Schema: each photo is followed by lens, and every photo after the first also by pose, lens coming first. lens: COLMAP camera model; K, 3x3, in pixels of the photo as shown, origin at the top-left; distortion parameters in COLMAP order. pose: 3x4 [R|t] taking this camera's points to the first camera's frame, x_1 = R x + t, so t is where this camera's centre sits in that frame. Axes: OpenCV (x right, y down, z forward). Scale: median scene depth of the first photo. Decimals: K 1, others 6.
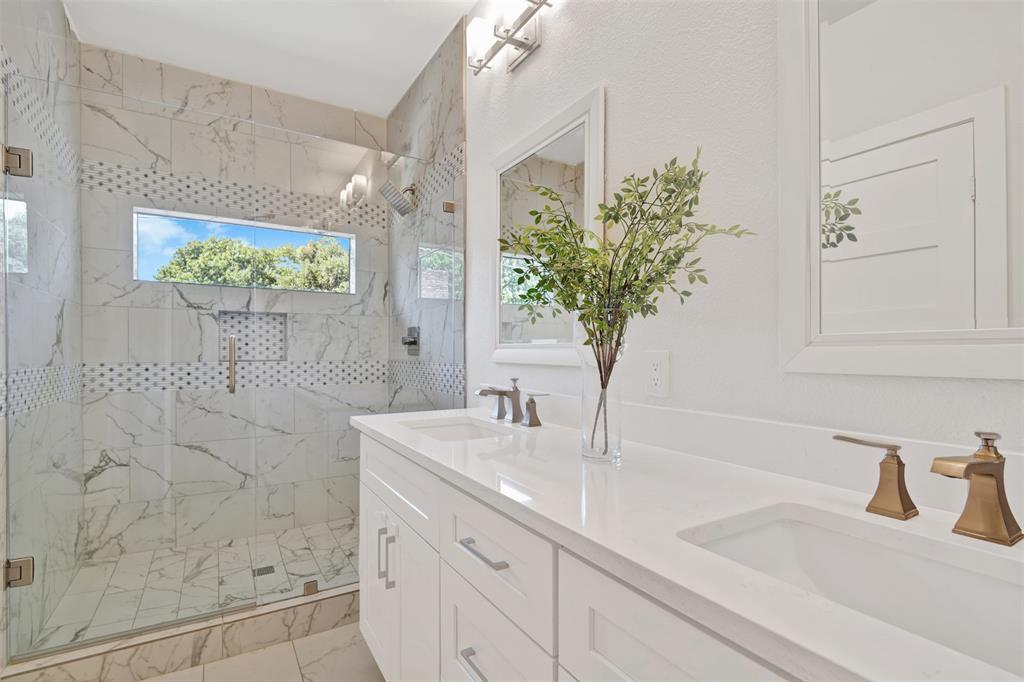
lens RADIAL K [[473.0, 0, 515.3], [0, 473.0, 347.7], [0, 0, 1]] dist [0.006884, -0.007362]
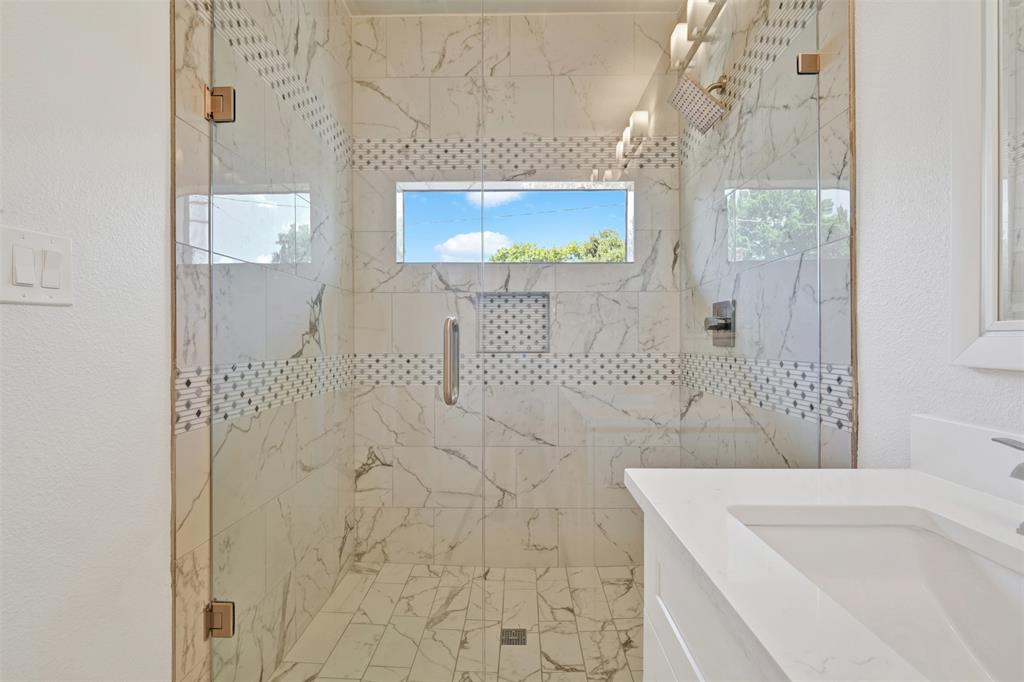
lens RADIAL K [[473.0, 0, 515.3], [0, 473.0, 347.7], [0, 0, 1]] dist [0.006884, -0.007362]
pose [[0.841224, 0.006123, -0.540653, -0.107524], [0.006393, 0.999753, 0.021269, 0.002436], [0.540650, -0.021349, 0.840977, 0.317528]]
